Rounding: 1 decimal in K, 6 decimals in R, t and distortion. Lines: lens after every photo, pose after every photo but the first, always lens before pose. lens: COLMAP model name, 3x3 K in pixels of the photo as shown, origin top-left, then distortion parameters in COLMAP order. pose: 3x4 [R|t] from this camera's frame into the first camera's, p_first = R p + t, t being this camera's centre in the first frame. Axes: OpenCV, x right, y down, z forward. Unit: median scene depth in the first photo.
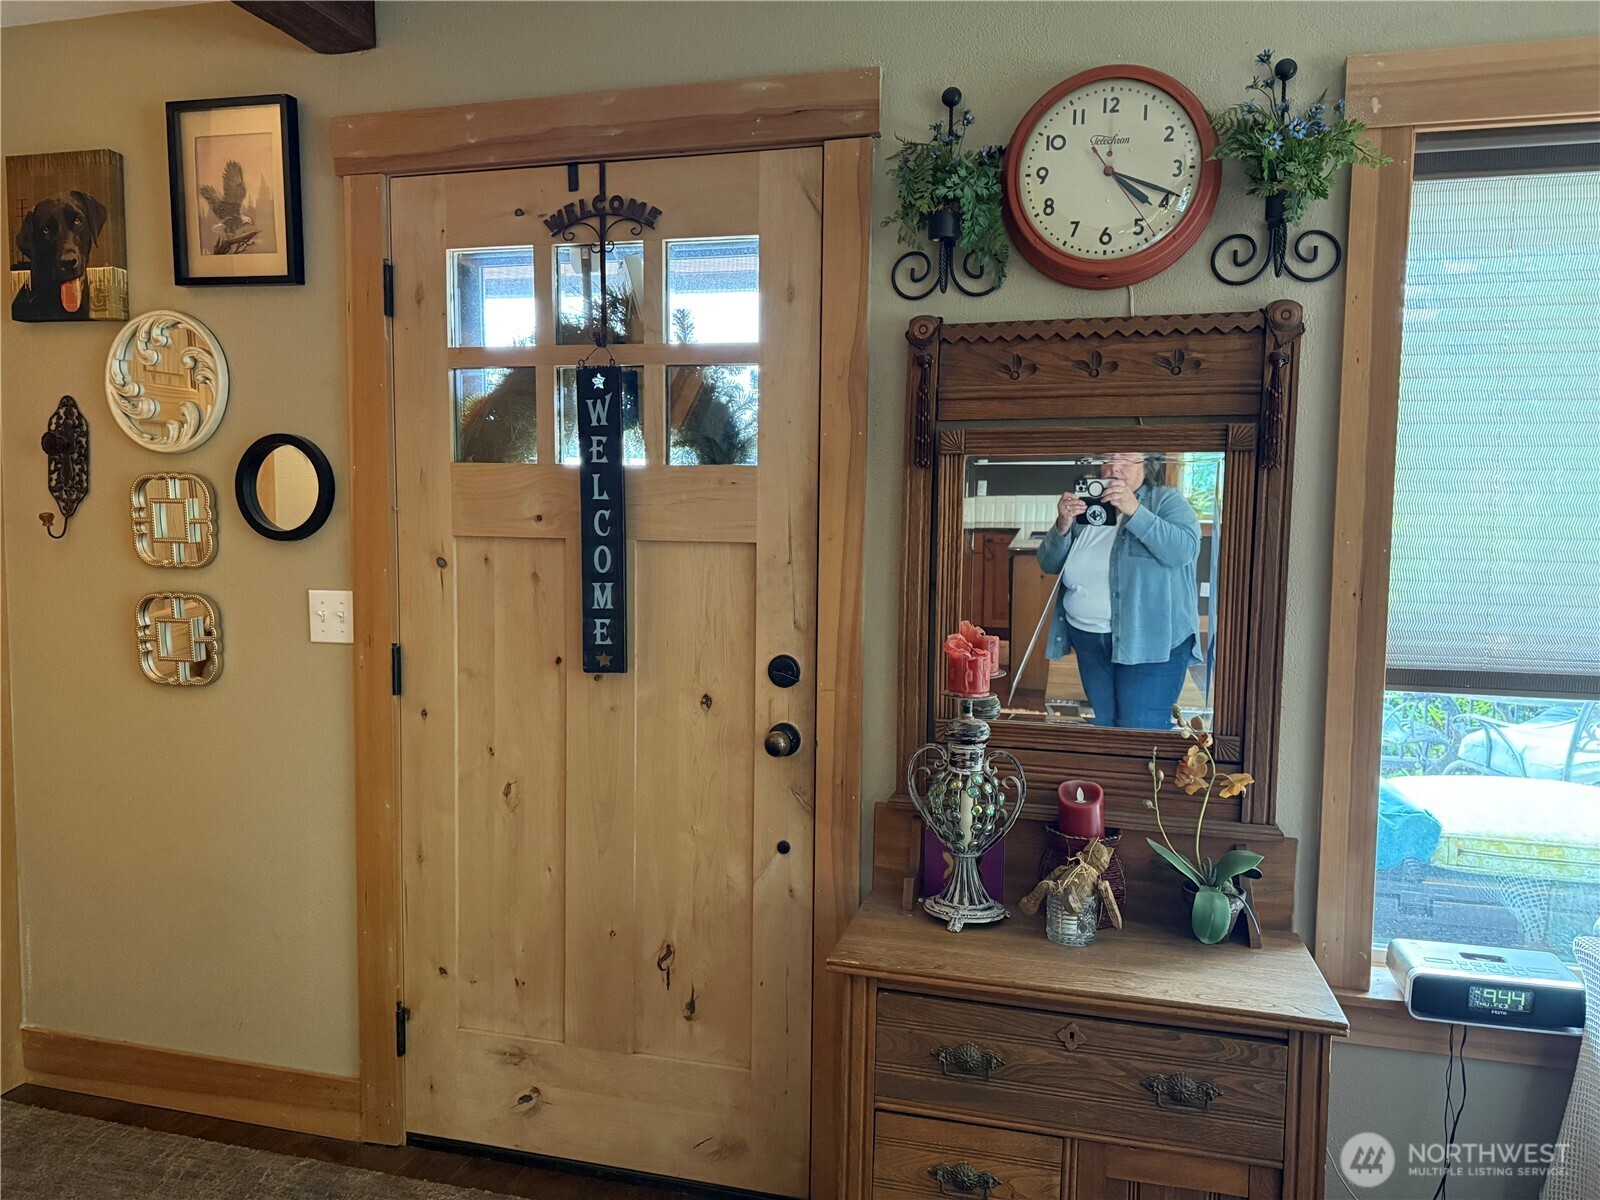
lens RADIAL K [[1120.0, 0, 790.6], [0, 1120.0, 606.7], [0, 0, 1]] dist [0.162787, -0.266635]
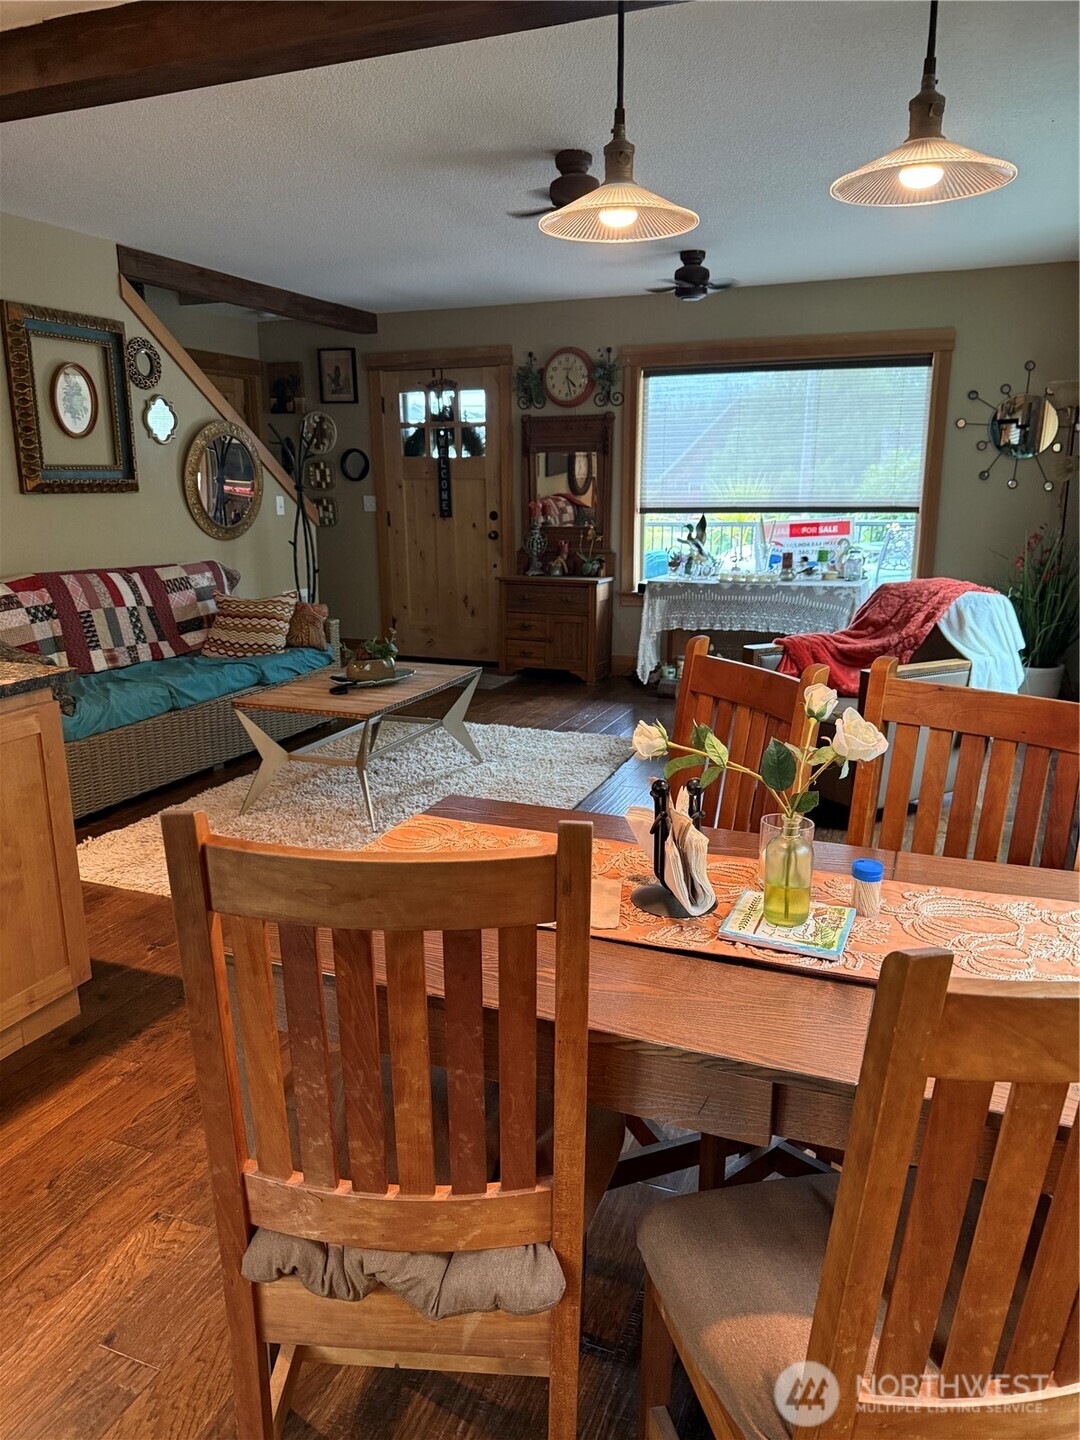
lens RADIAL K [[1008.0, 0, 528.8], [0, 1008.0, 728.3], [0, 0, 1]] dist [0.162787, -0.266635]
pose [[0.991025, 0.011510, -0.133182, 0.533978], [0.011002, 0.985883, 0.167071, 0.182975], [0.133225, -0.167037, 0.976908, -2.233263]]
